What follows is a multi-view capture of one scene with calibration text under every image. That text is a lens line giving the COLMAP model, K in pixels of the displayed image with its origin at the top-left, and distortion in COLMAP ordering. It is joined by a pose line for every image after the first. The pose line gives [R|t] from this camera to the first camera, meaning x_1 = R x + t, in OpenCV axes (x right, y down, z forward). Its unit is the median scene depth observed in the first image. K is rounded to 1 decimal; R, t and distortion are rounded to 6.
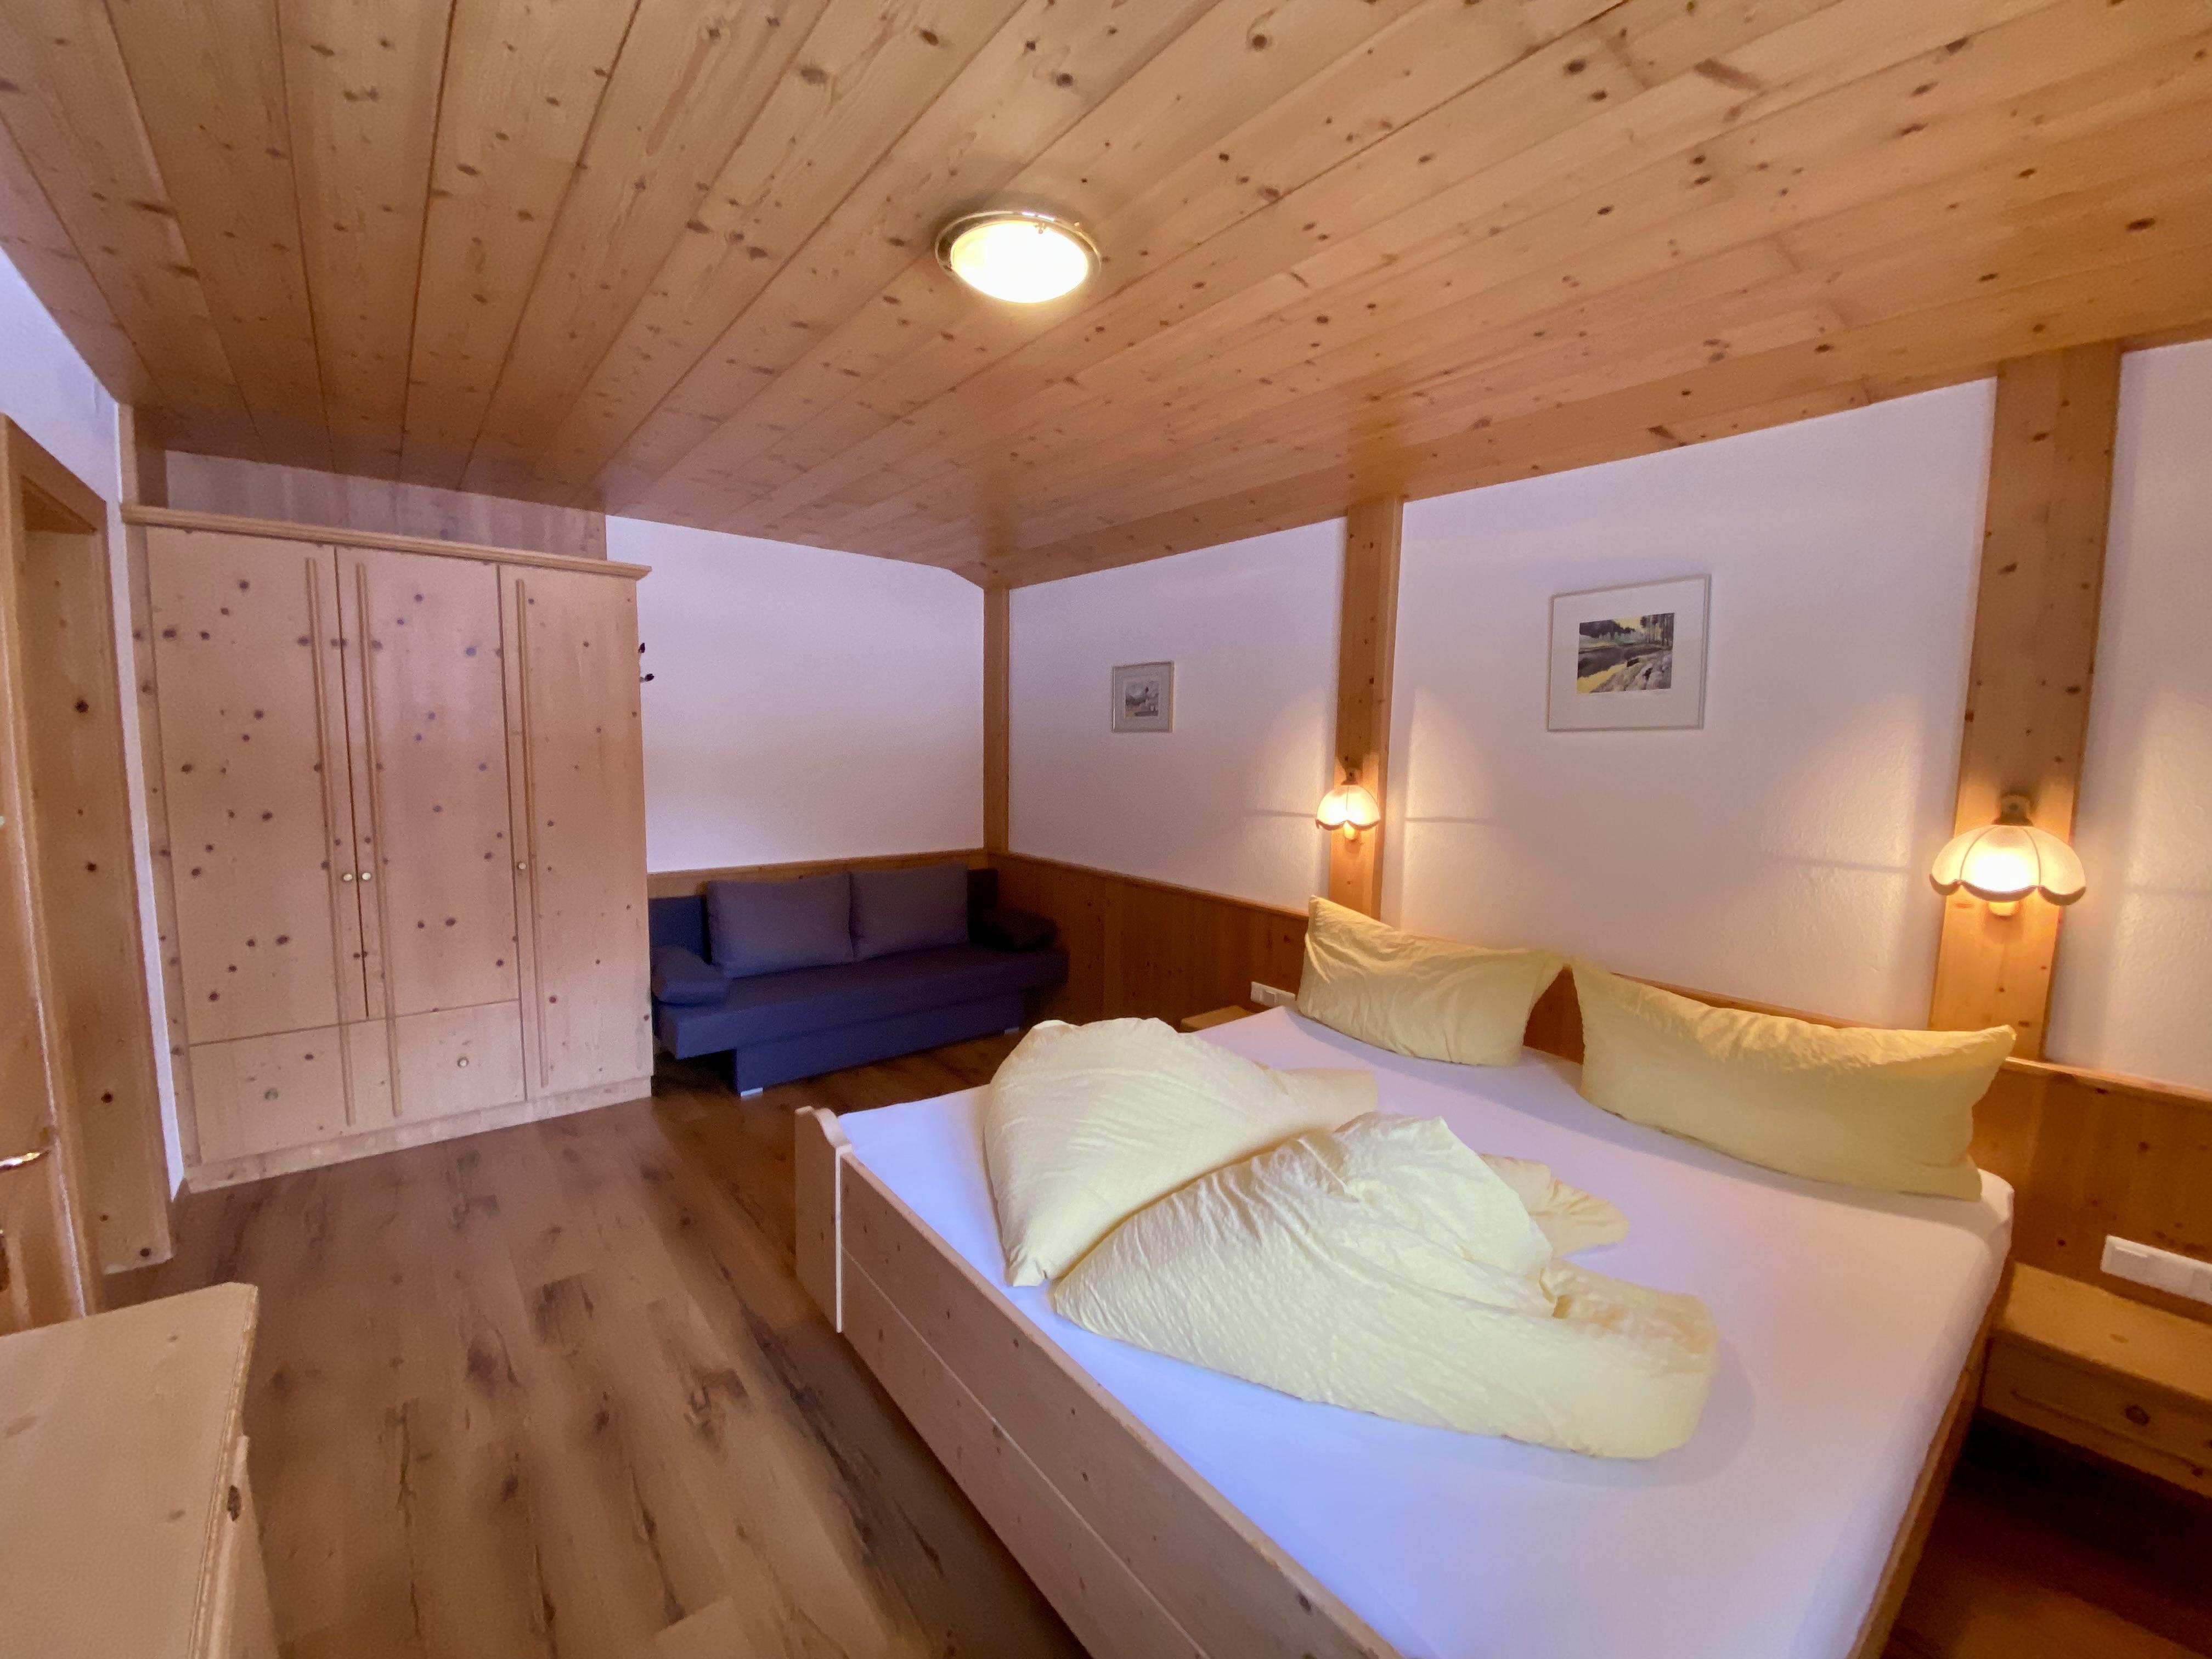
lens RADIAL K [[890.6, 0, 1099.0], [0, 890.6, 830.7], [0, 0, 1]] dist [0.033432, -0.029785]
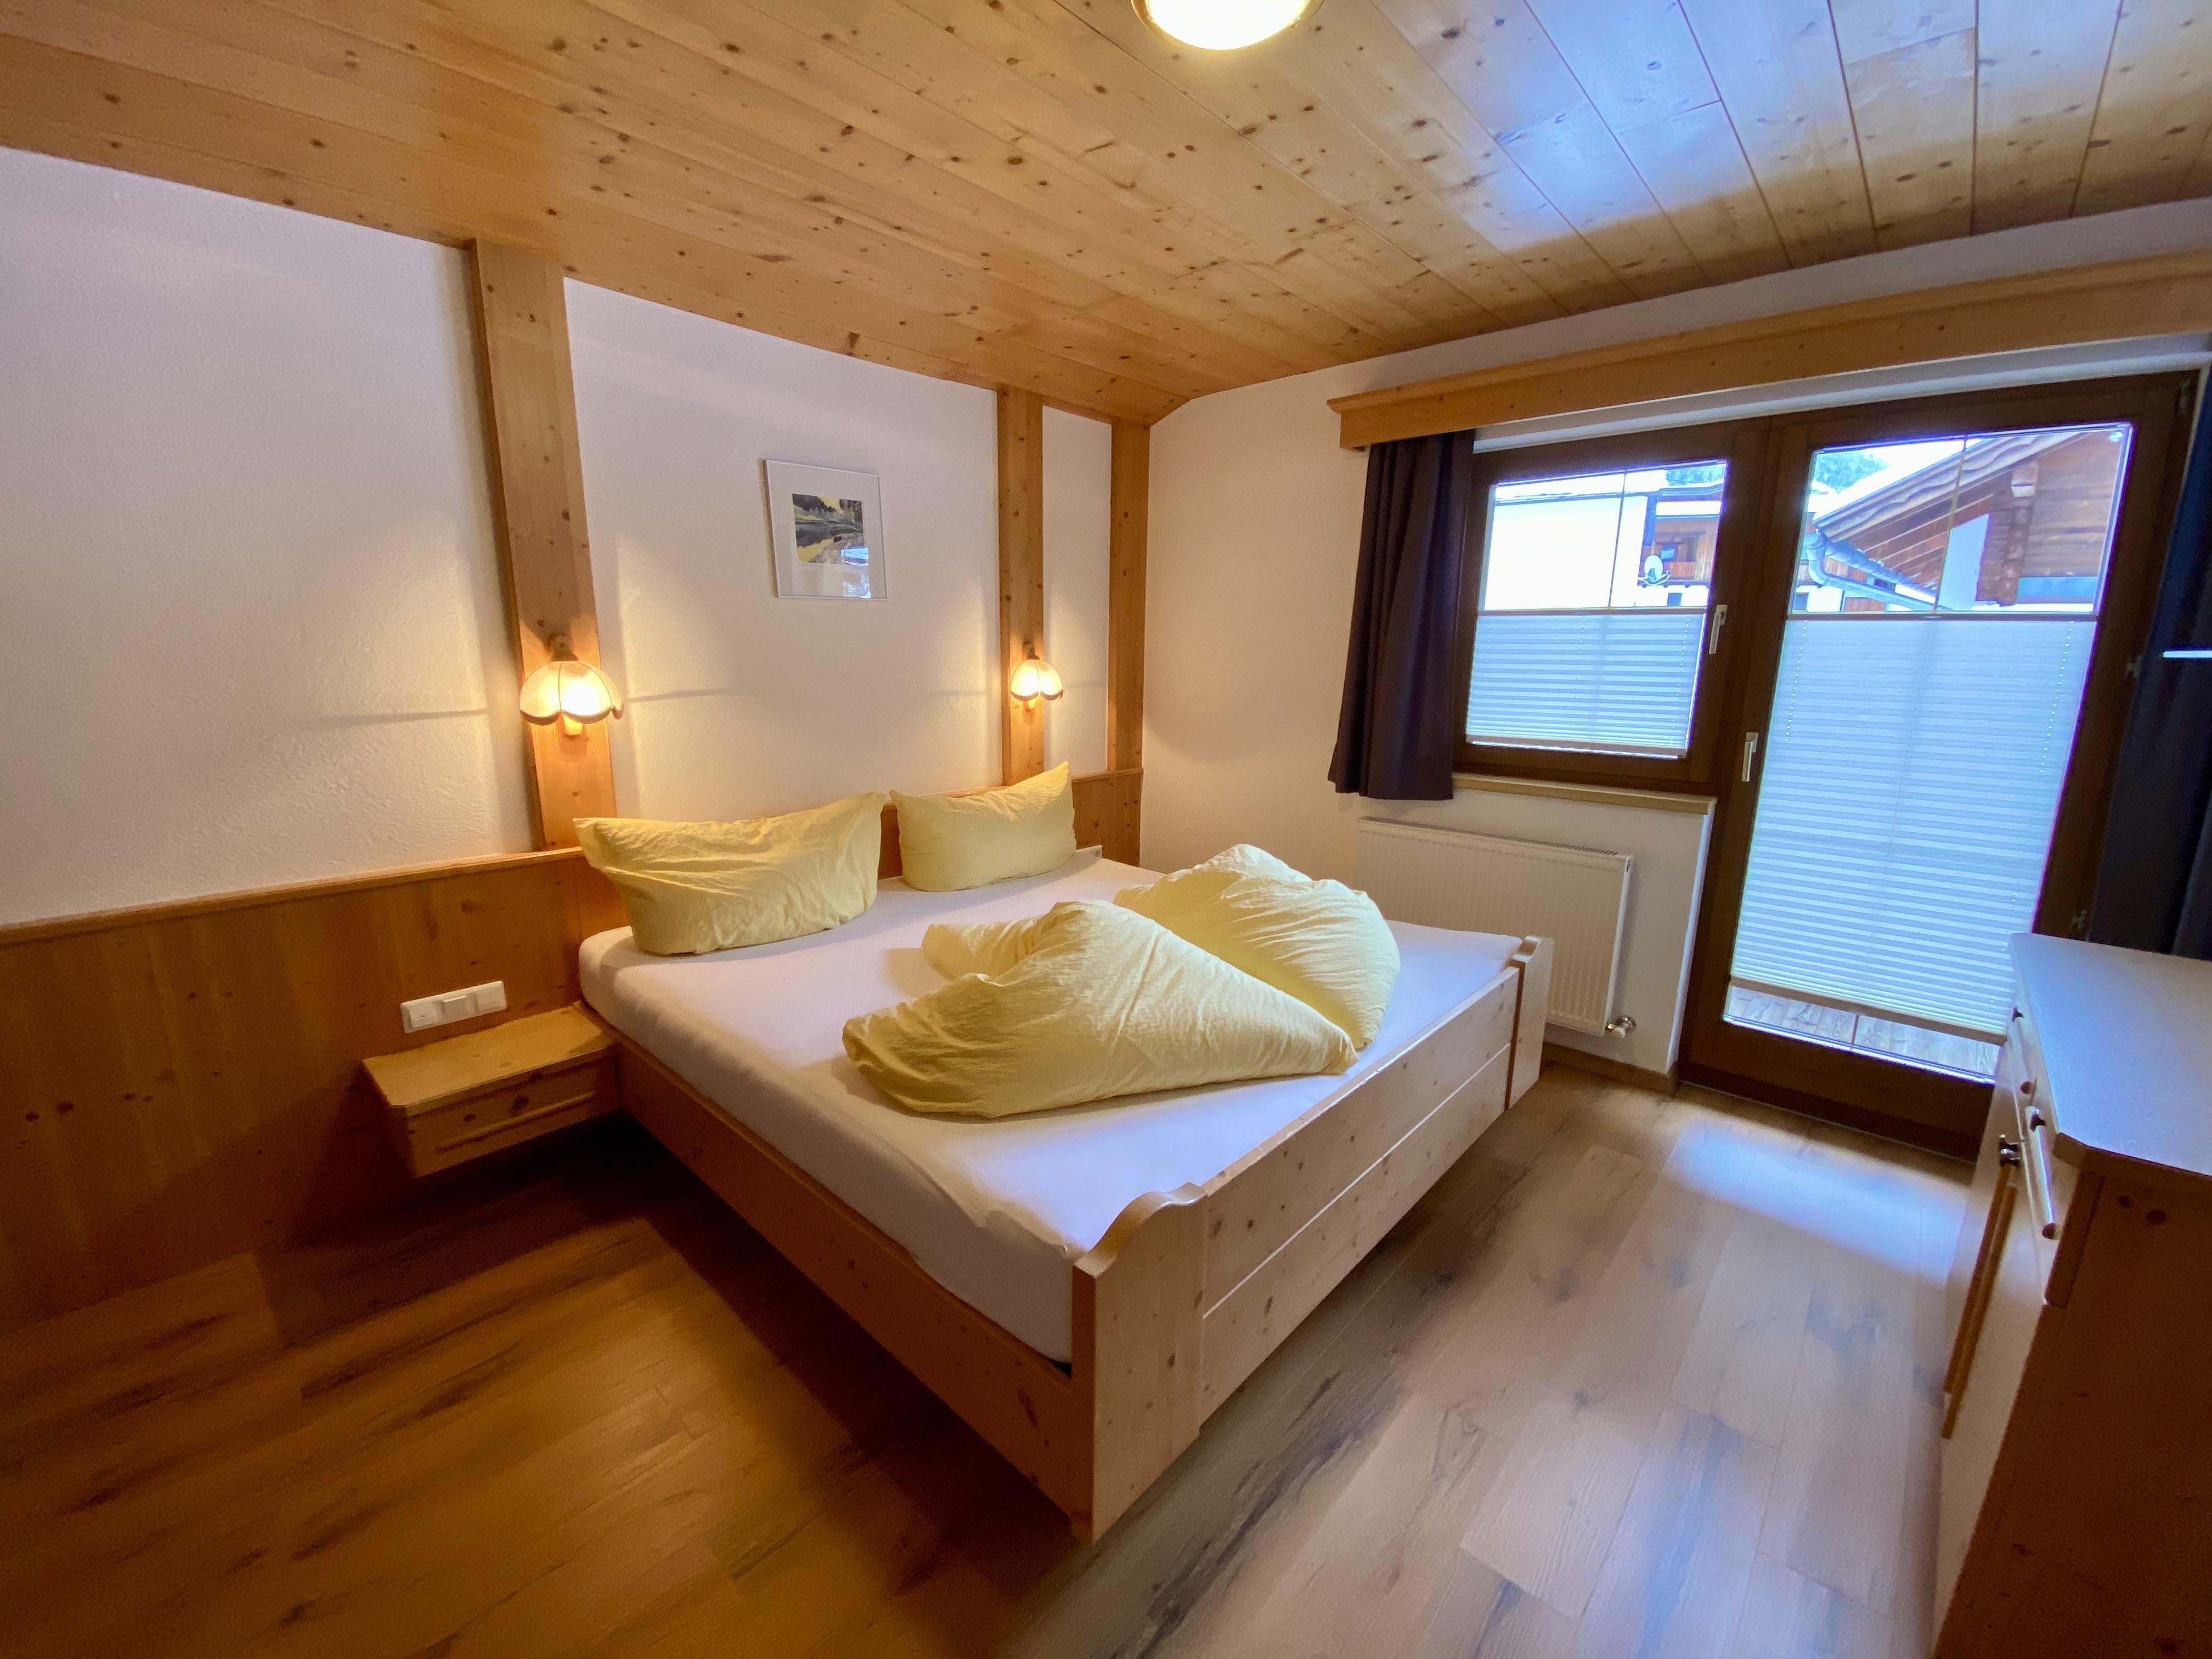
lens RADIAL K [[890.6, 0, 1099.0], [0, 890.6, 830.7], [0, 0, 1]] dist [0.033432, -0.029785]
pose [[-0.147391, -0.219890, 0.964326, -0.597834], [0.094321, 0.967406, 0.235008, -0.055300], [-0.984571, 0.125594, -0.121847, 0.767131]]
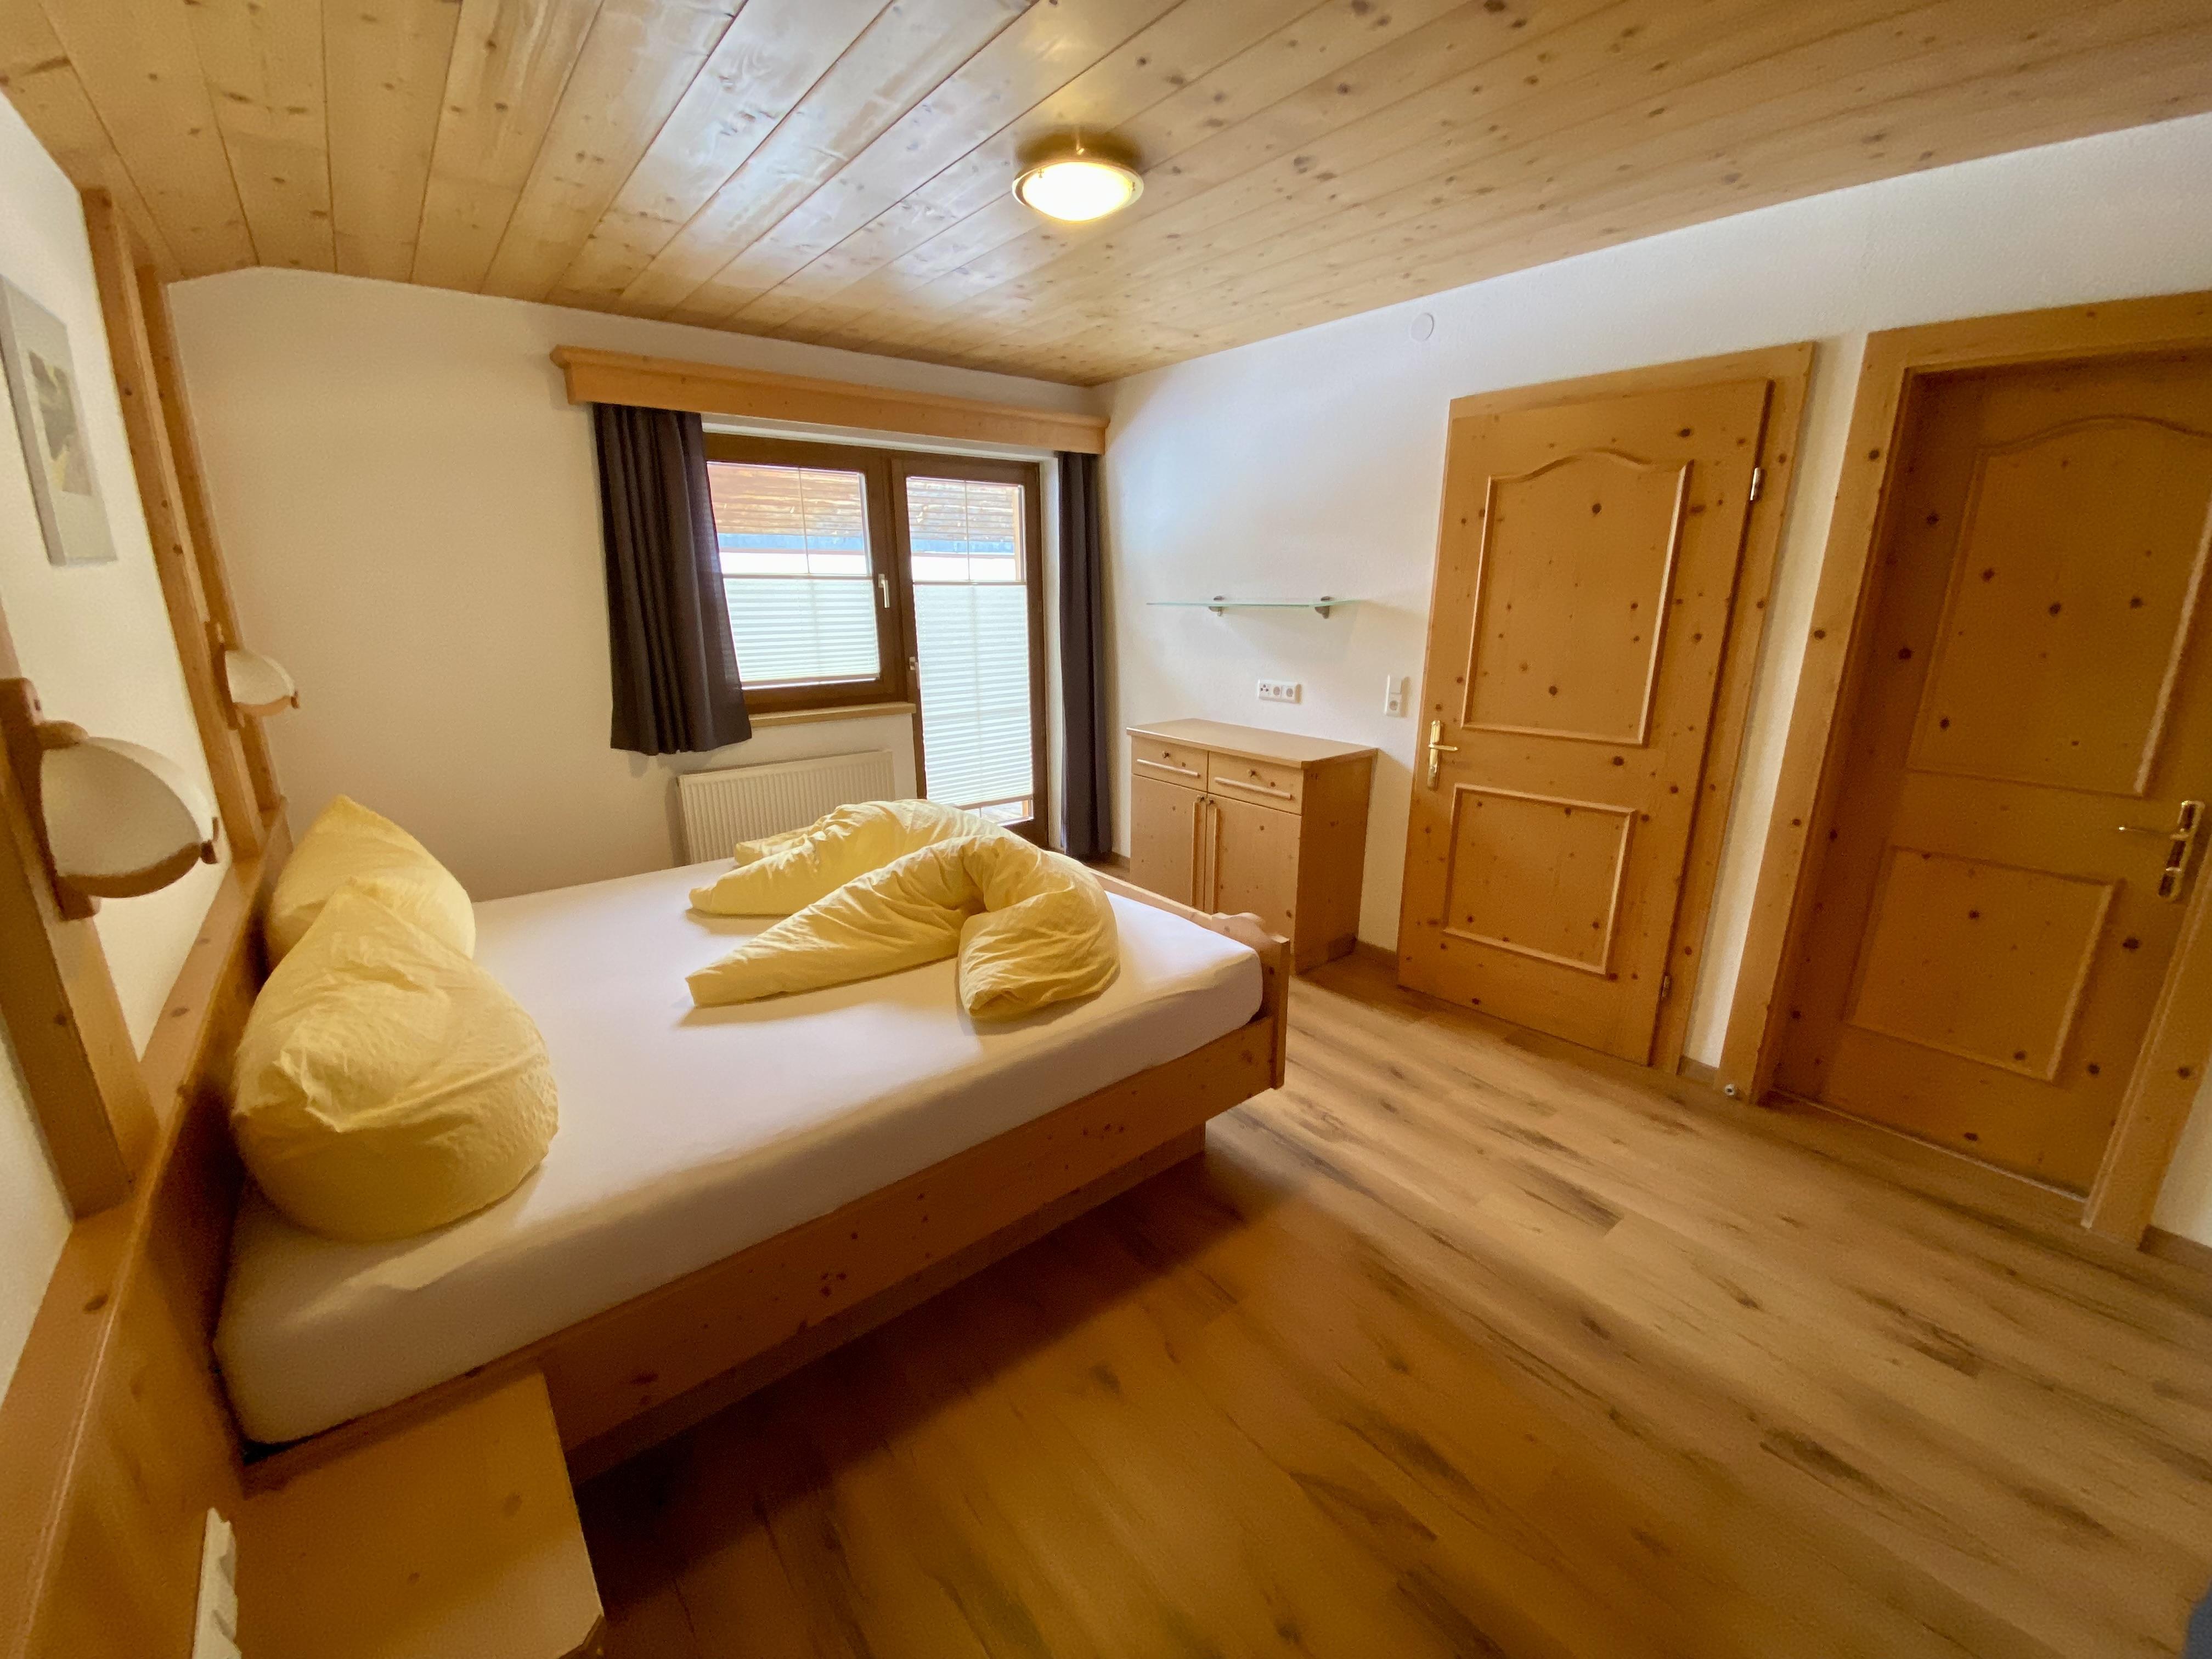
lens RADIAL K [[874.1, 0, 1101.4], [0, 874.1, 843.7], [0, 0, 1]] dist [-0.000981, -0.016842]
pose [[-0.999909, -0.012690, -0.004636, -0.076913], [-0.013497, 0.923330, 0.383770, -0.143775], [-0.000589, 0.383798, -0.923417, 1.434110]]
